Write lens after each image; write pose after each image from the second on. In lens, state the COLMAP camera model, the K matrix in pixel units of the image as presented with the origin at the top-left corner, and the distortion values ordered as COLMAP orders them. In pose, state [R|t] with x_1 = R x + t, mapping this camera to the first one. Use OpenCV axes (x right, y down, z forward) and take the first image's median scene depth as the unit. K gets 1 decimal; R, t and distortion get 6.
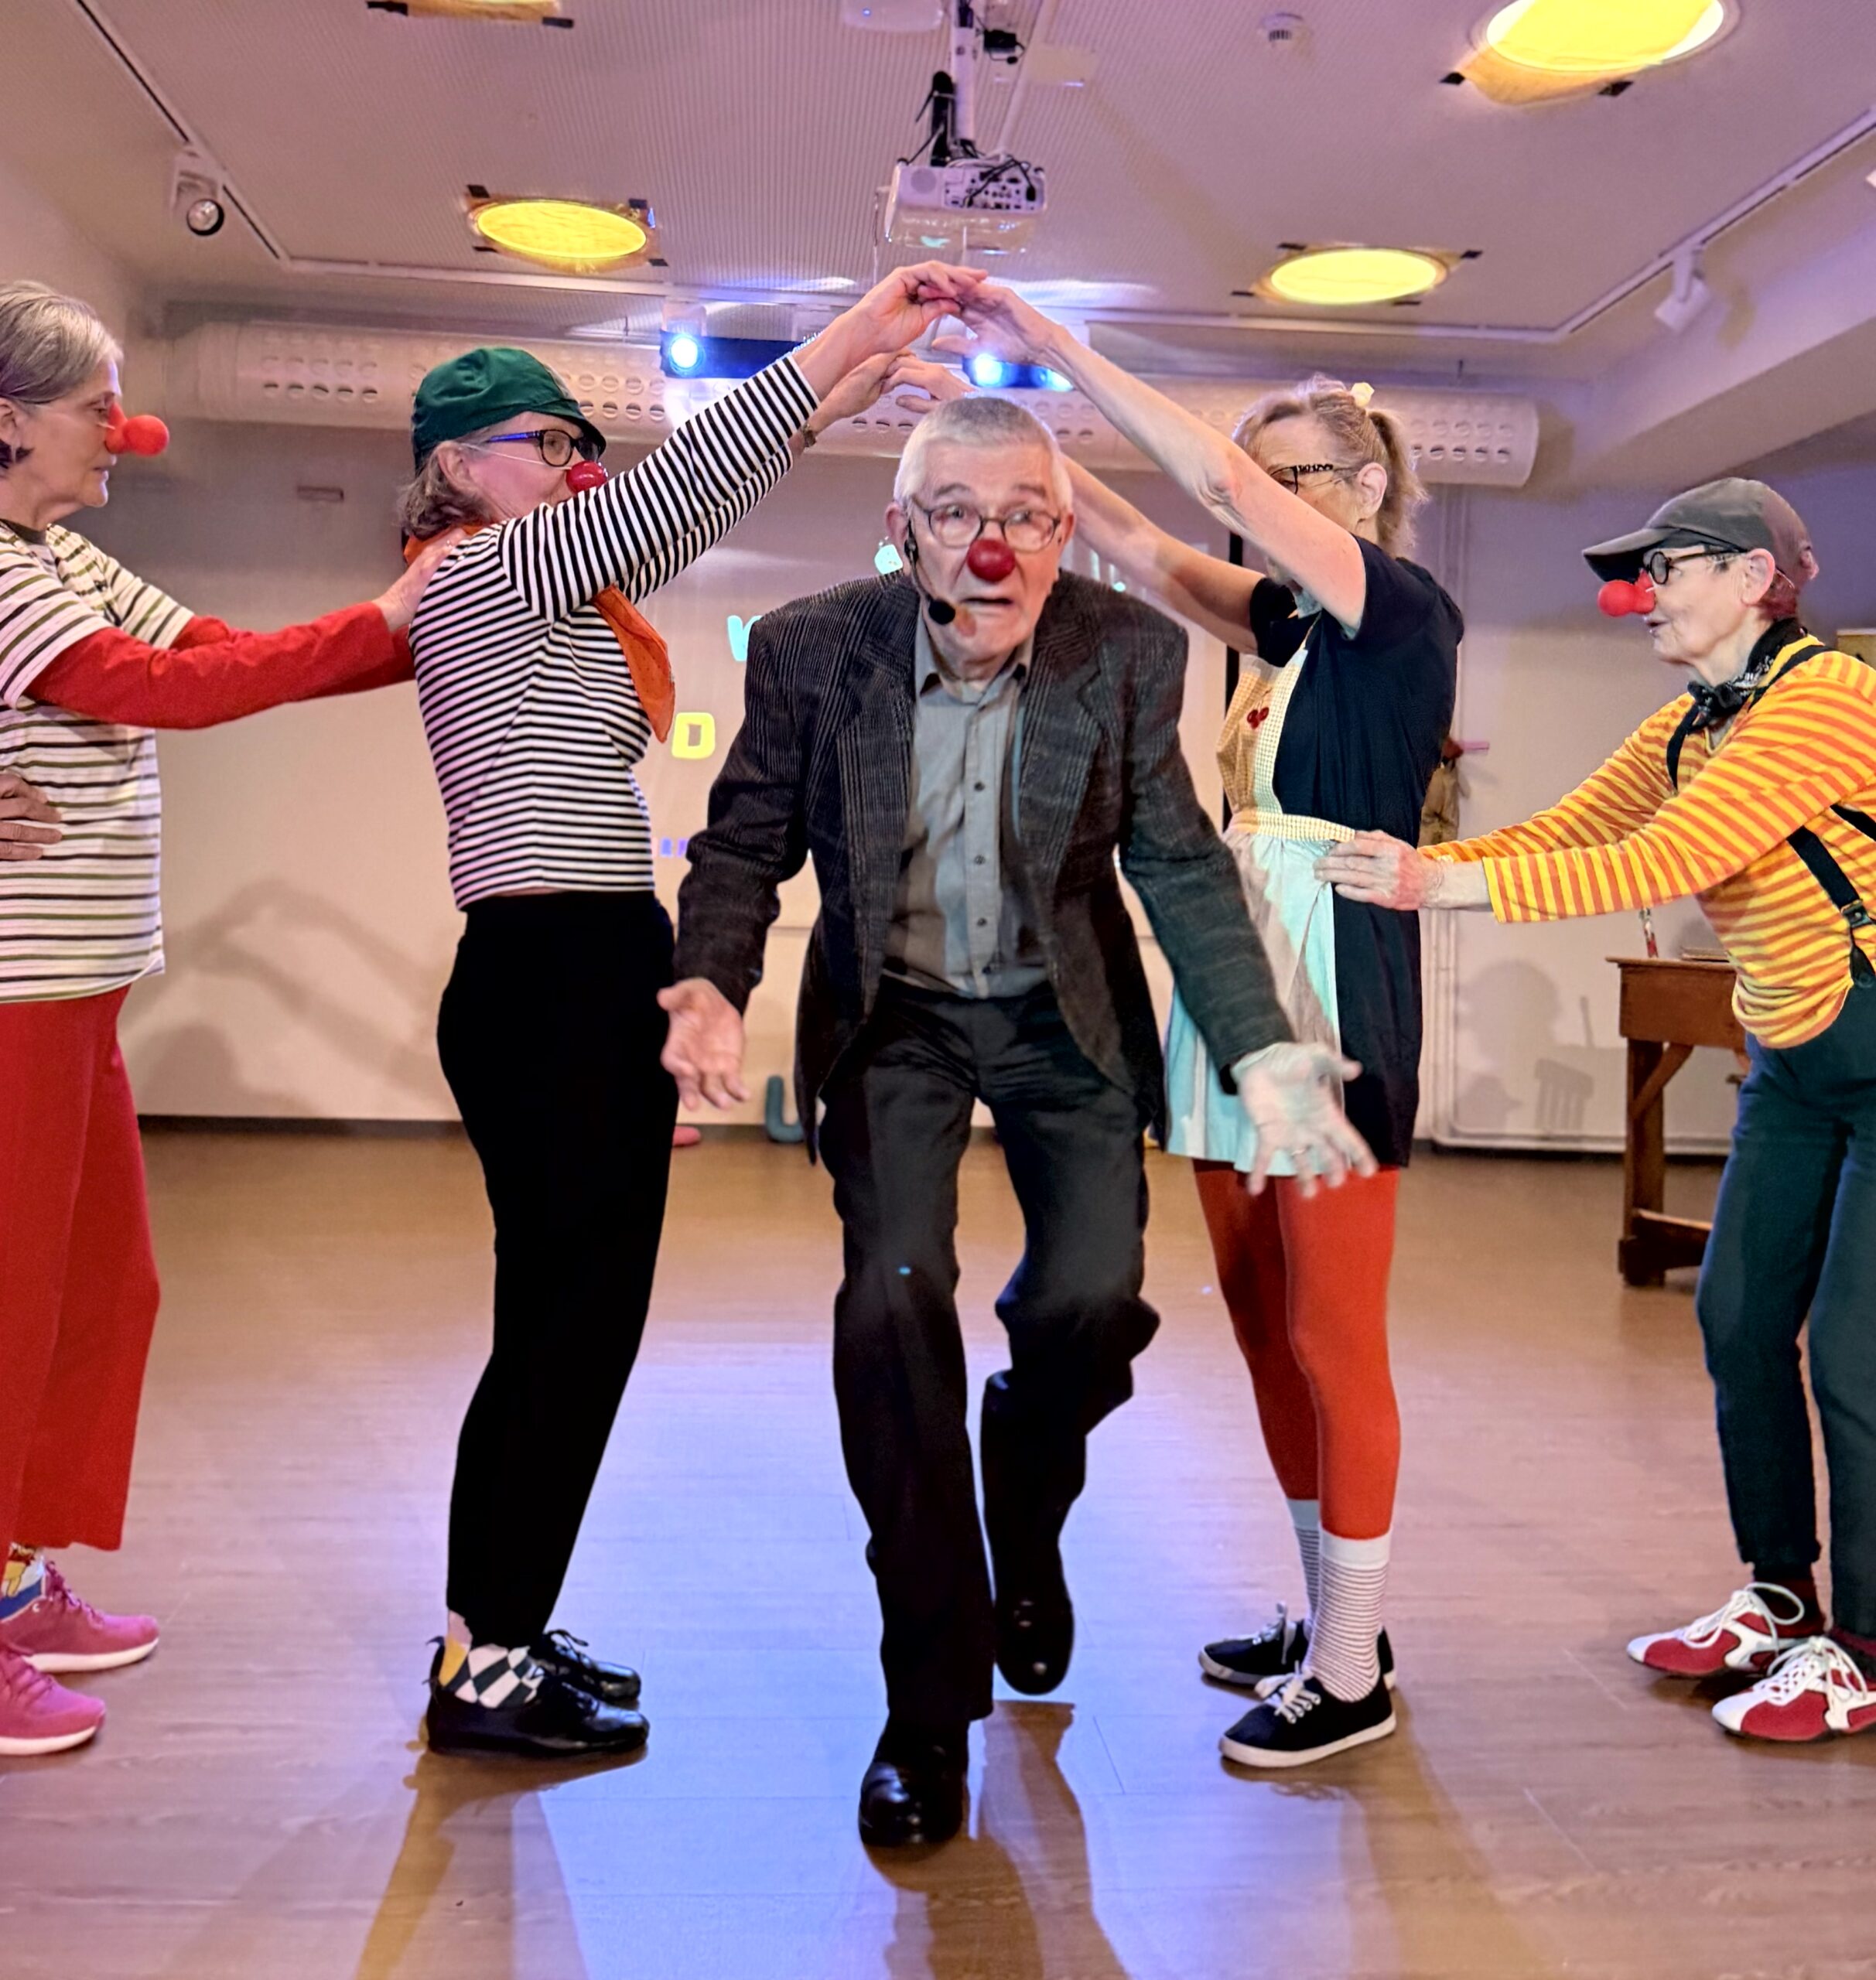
lens RADIAL K [[2061.1, 0, 936.6], [0, 2061.1, 854.7], [0, 0, 1]] dist [0.055826, 0.000000]
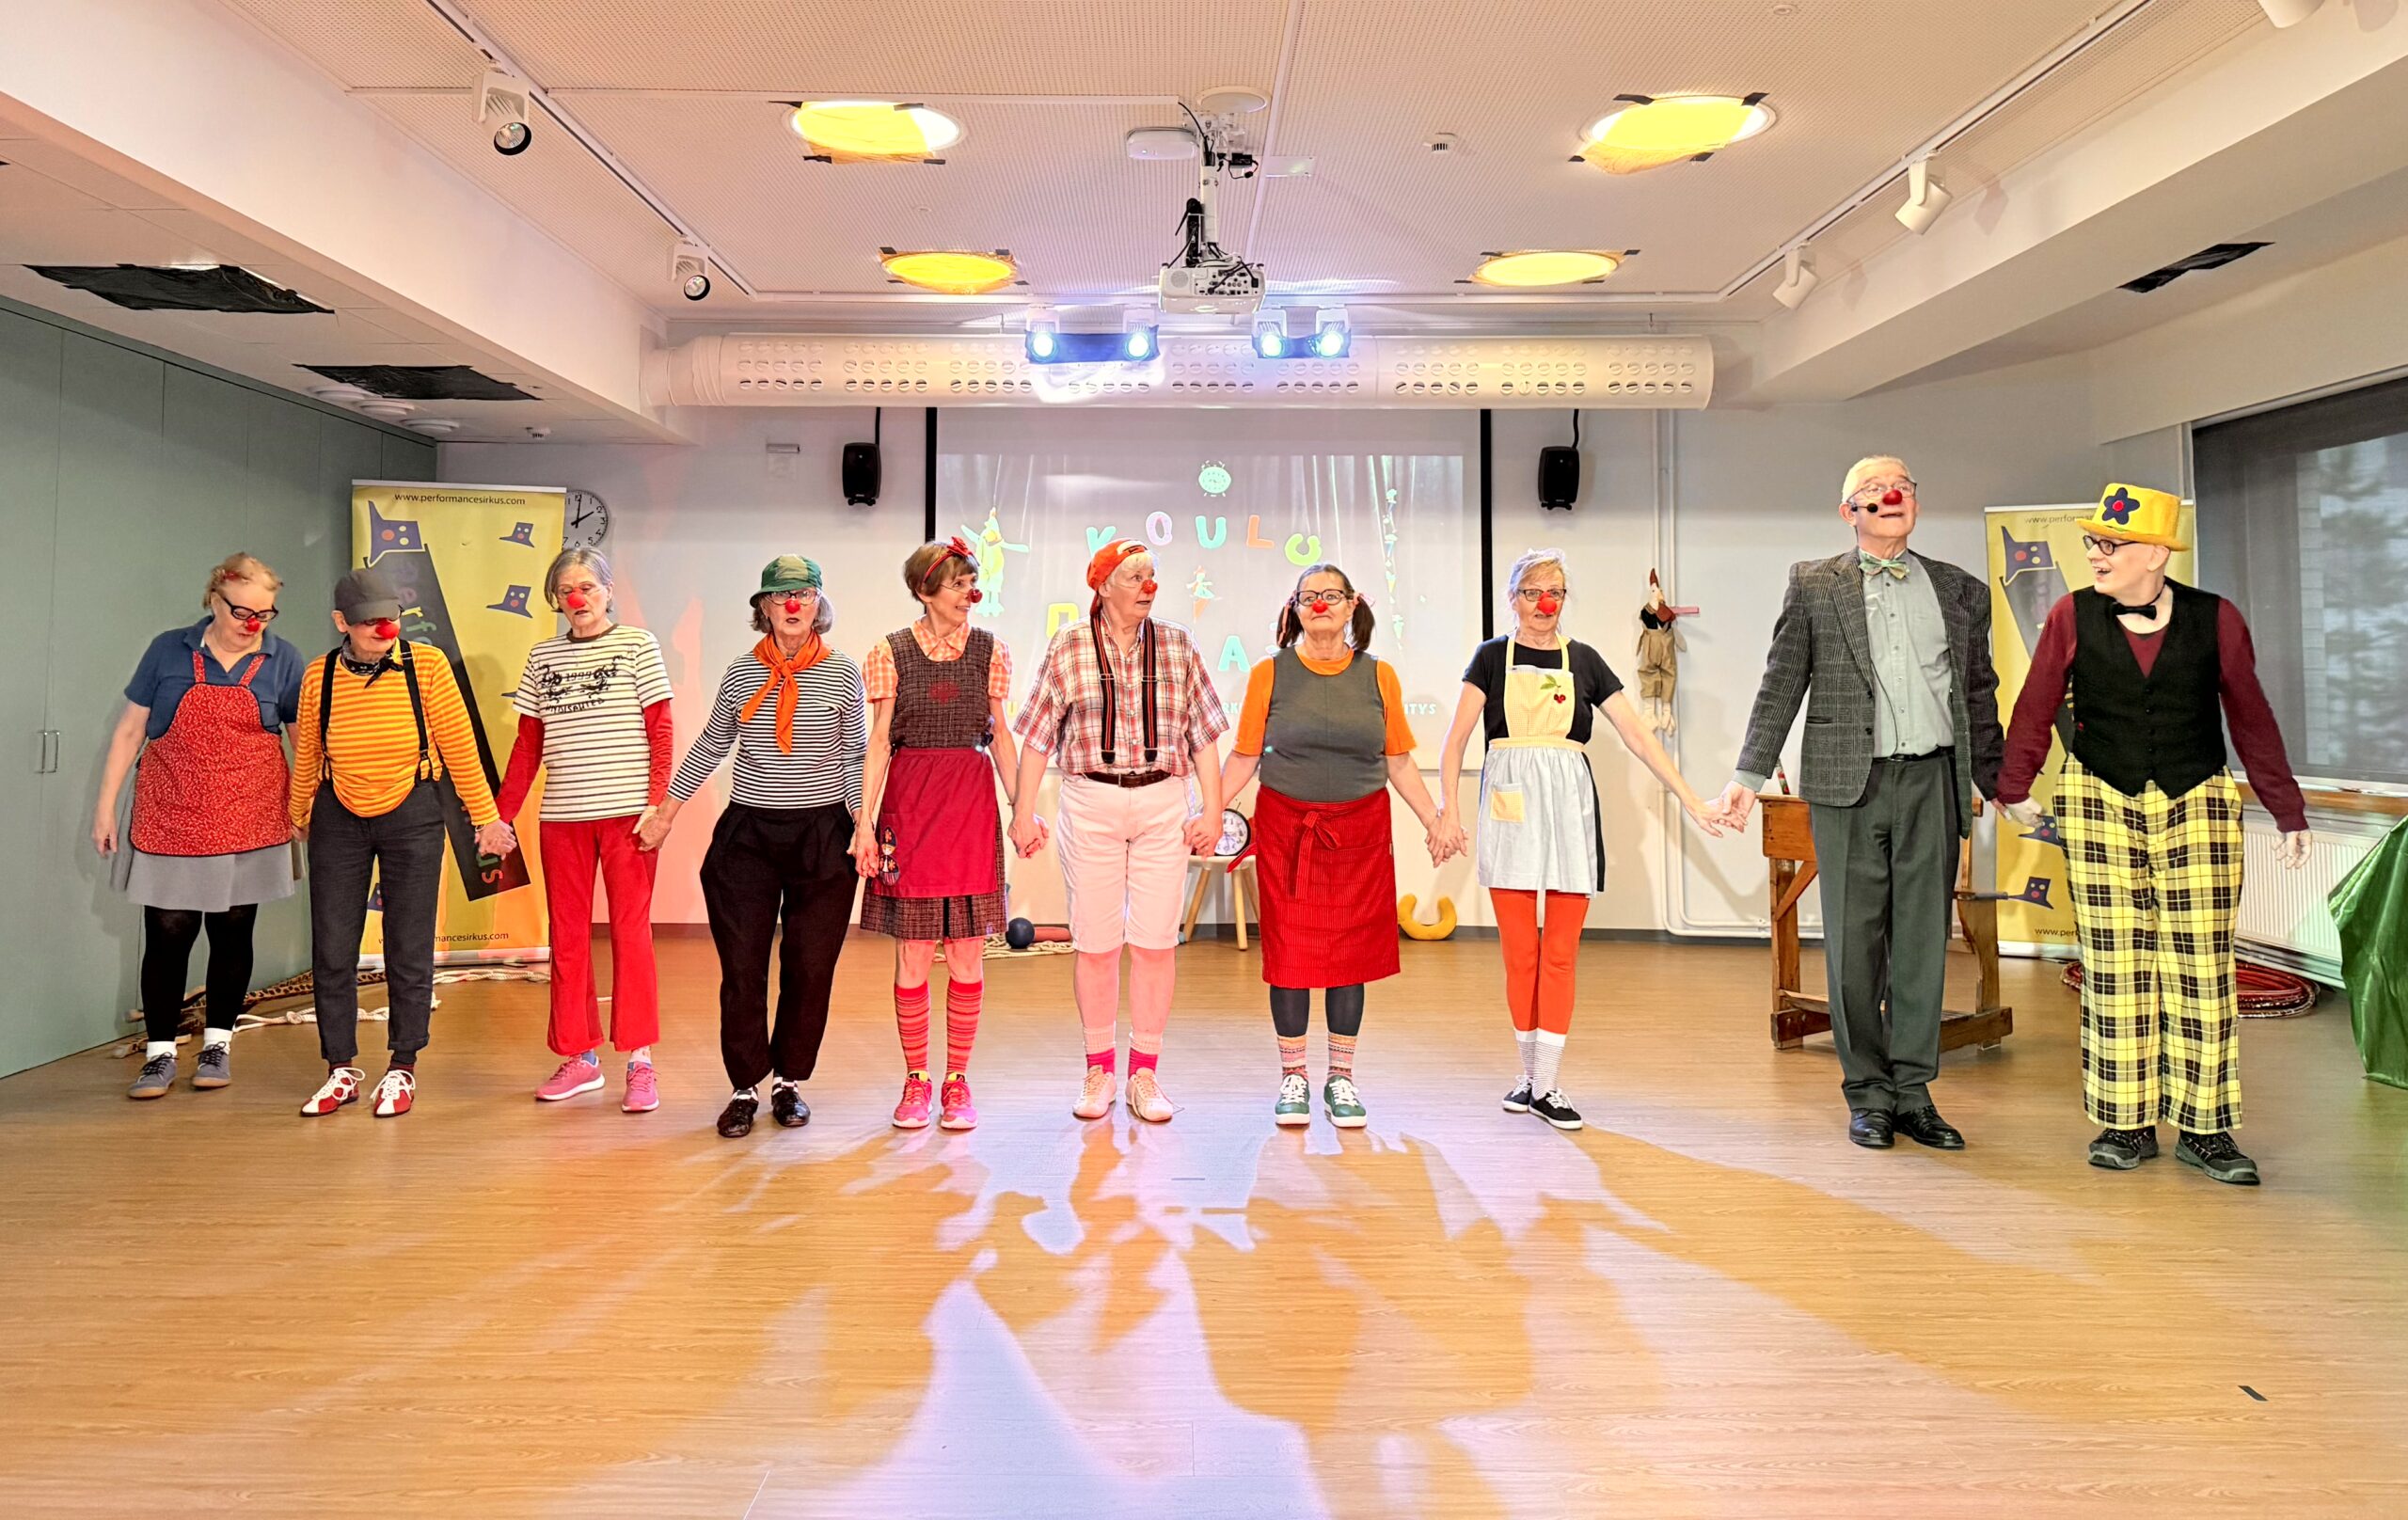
lens RADIAL K [[1814.0, 0, 1129.2], [0, 1814.0, 597.5], [0, 0, 1]] dist [0.064560, -0.040305]
pose [[0.993929, -0.030977, -0.105572, 0.069417], [0.027524, 0.999042, -0.034009, -0.050291], [0.106525, 0.030897, 0.993830, -0.206434]]
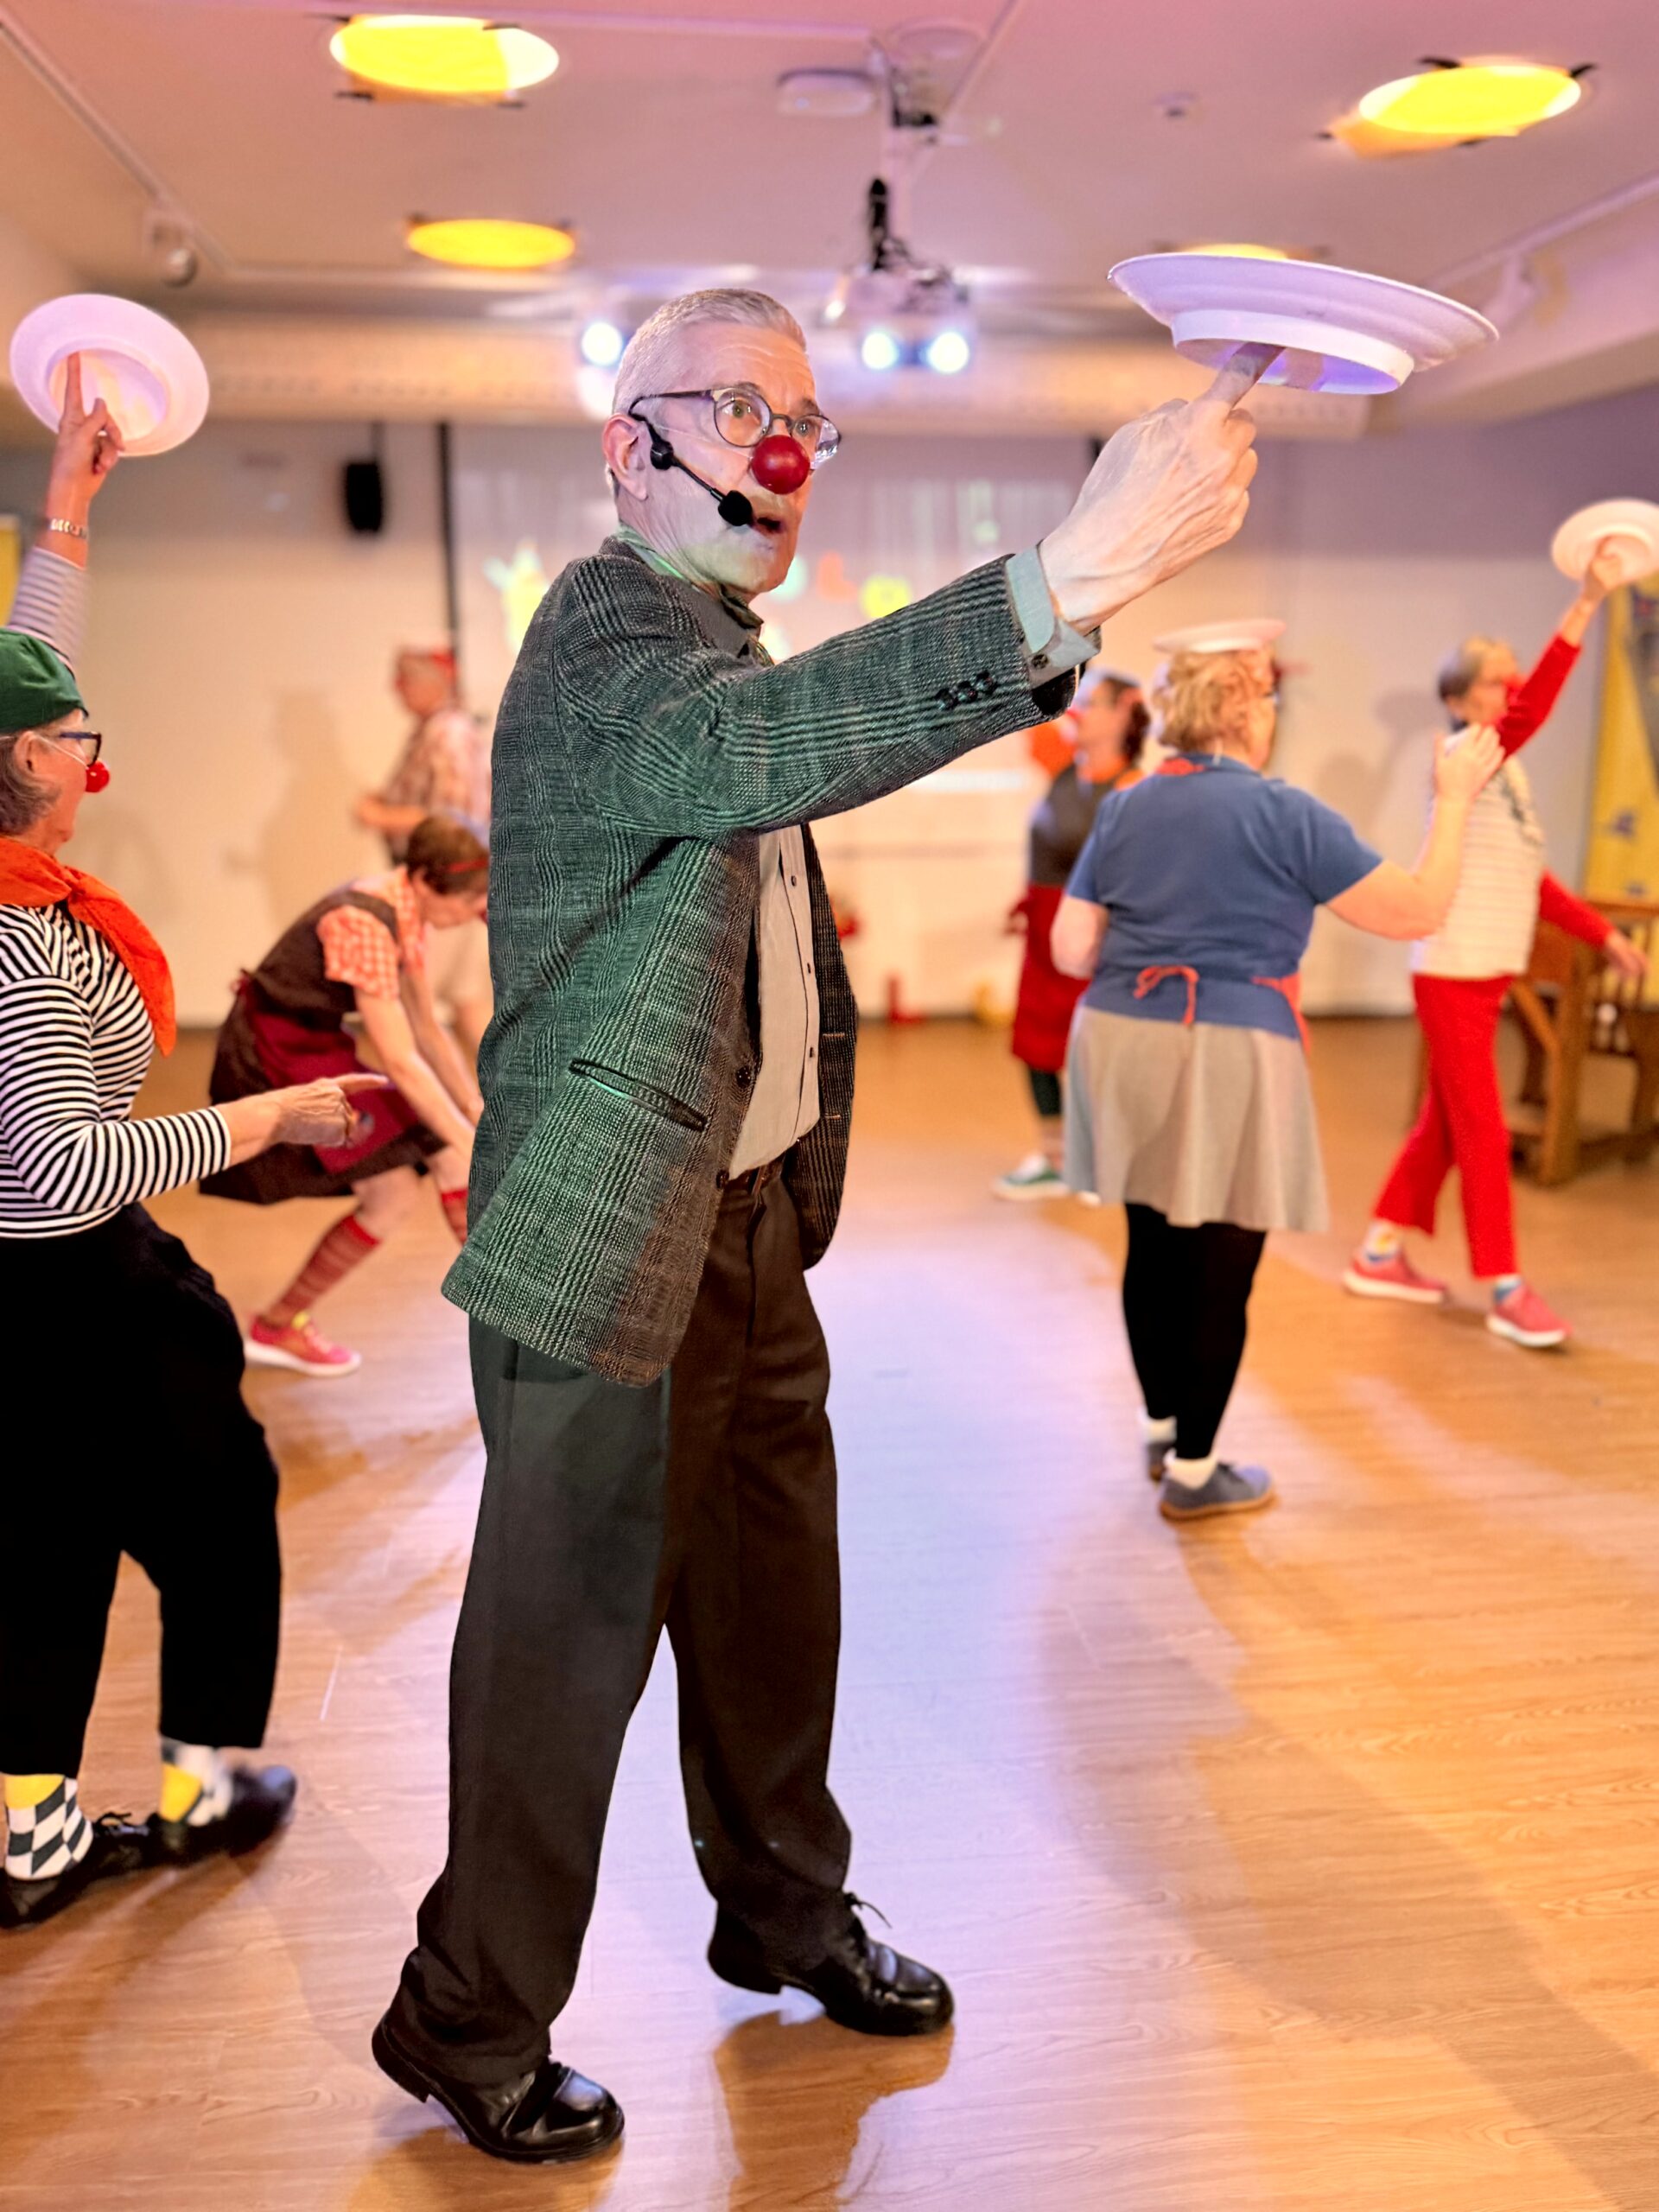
lens RADIAL K [[1854.3, 0, 813.0], [0, 1854.3, 1109.8], [0, 0, 1]] dist [0.005512, -0.019978]
pose [[0.999312, -0.031900, 0.018941, -0.055430], [0.026356, 0.969737, 0.242724, -0.113876], [-0.026110, -0.242058, 0.969910, -0.063055]]
